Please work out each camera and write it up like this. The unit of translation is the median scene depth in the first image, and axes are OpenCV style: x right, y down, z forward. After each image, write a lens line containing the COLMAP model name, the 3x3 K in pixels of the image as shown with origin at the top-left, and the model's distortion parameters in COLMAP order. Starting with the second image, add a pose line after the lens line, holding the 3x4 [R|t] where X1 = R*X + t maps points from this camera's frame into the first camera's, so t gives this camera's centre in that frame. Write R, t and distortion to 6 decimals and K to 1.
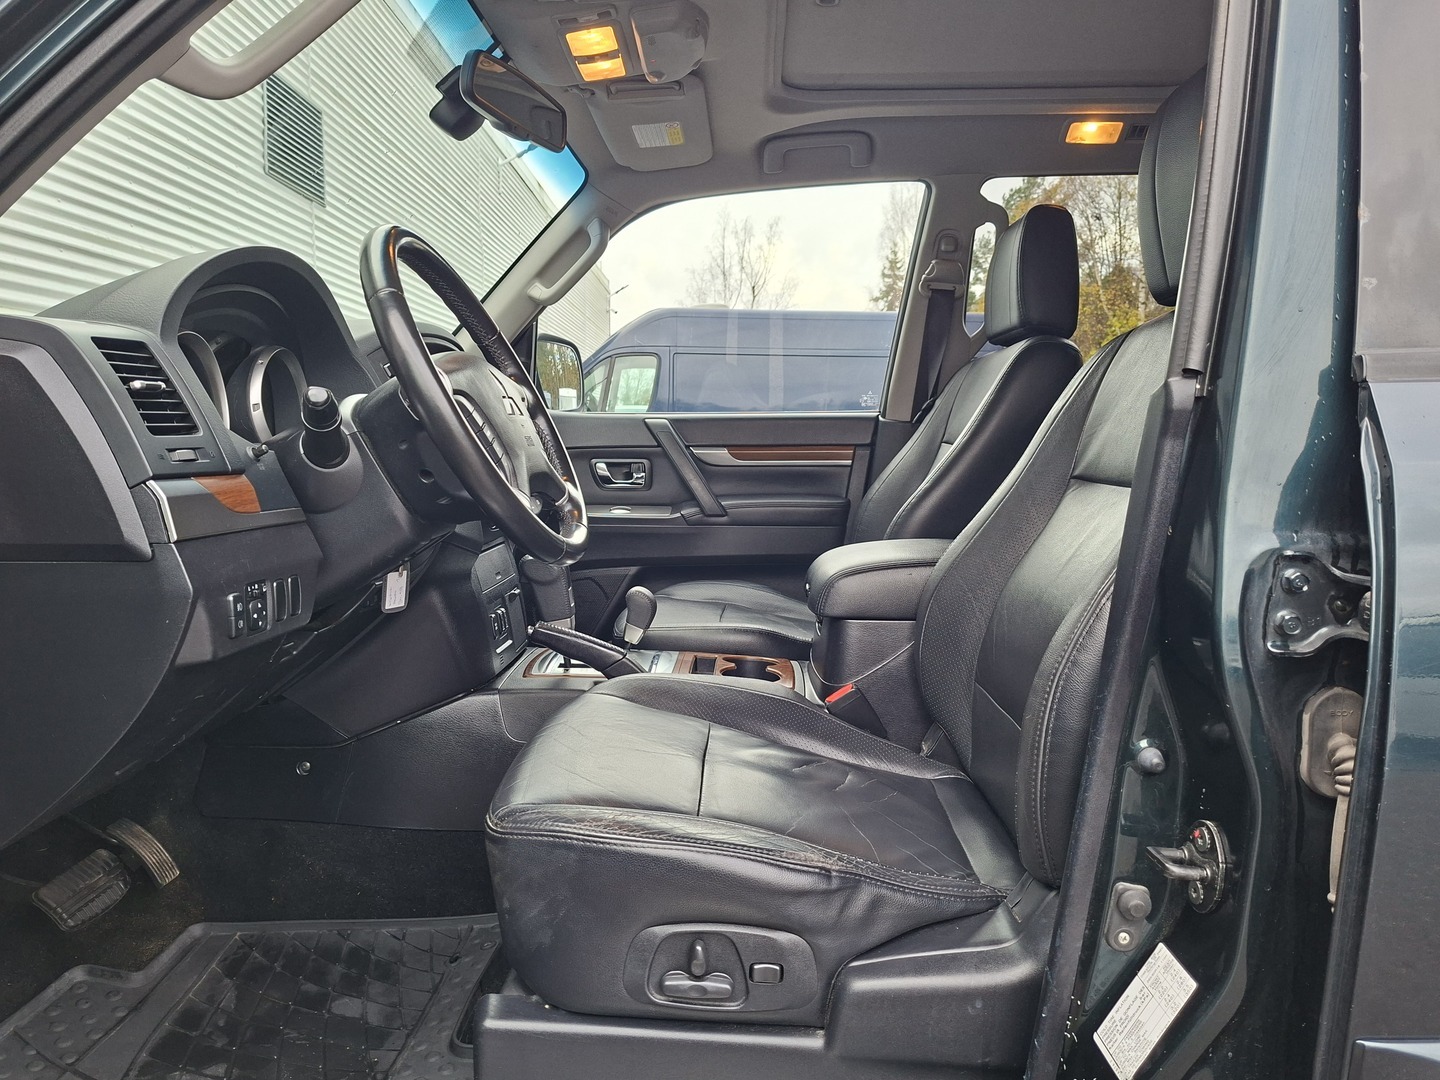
lens RADIAL K [[1028.1, 0, 720.0], [0, 1028.1, 540.0], [0, 0, 1]] dist [0.059309, -0.086024]
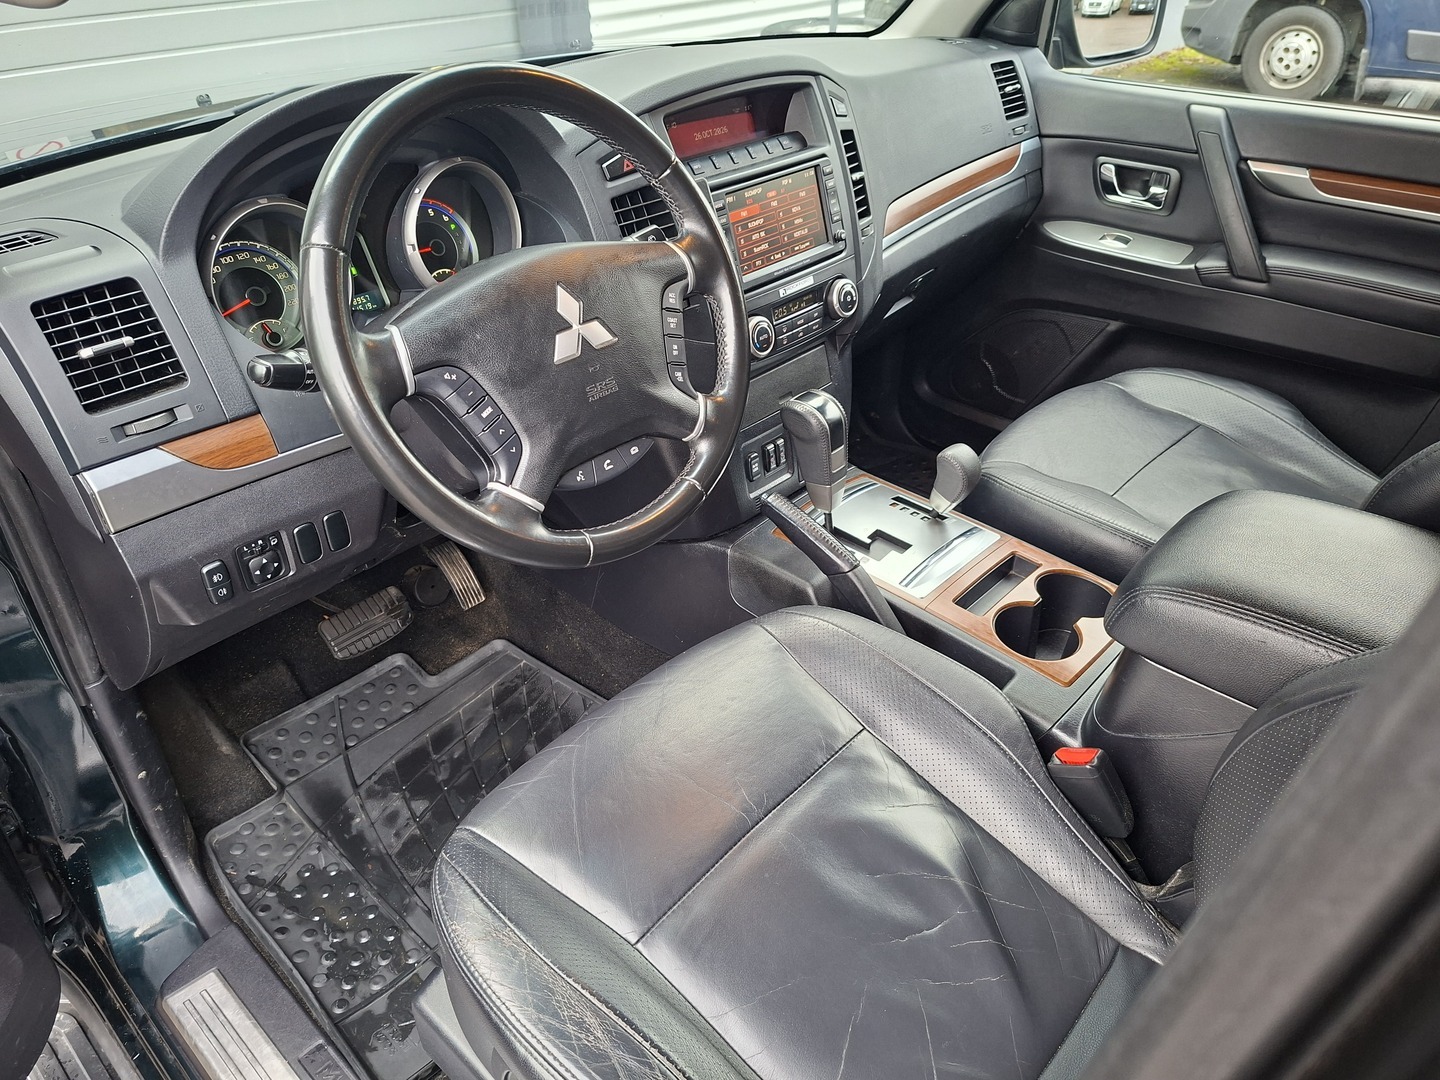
lens RADIAL K [[998.2, 0, 720.0], [0, 998.2, 540.0], [0, 0, 1]] dist [0.180133, -0.372571]
pose [[0.750377, 0.364066, -0.551716, 0.269001], [-0.052413, 0.864798, 0.499377, -0.309739], [0.658929, -0.345803, 0.668006, 0.451697]]
